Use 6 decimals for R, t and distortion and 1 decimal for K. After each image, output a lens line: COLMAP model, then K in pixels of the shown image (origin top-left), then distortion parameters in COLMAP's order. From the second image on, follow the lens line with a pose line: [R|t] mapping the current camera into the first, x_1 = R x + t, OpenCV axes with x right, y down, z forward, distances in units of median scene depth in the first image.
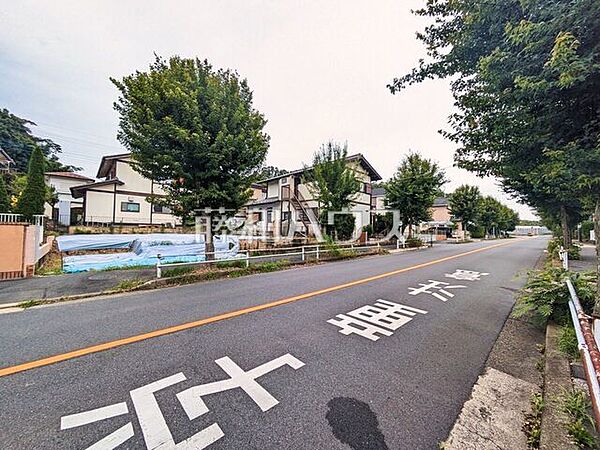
lens RADIAL K [[237.9, 0, 299.3], [0, 237.9, 224.1], [0, 0, 1]] dist [-0.001723, 0.001177]
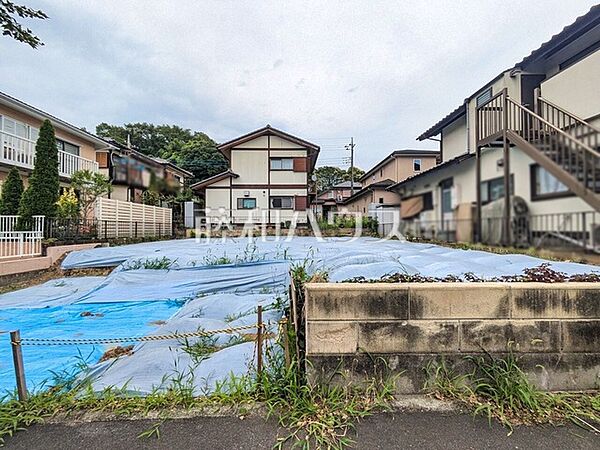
lens RADIAL K [[237.9, 0, 299.8], [0, 237.9, 225.3], [0, 0, 1]] dist [-0.001723, 0.001177]
pose [[0.745587, -0.028851, -0.665783, -0.037622], [0.036972, 0.999314, -0.001900, 0.010712], [0.665382, -0.023199, 0.746143, 0.528299]]
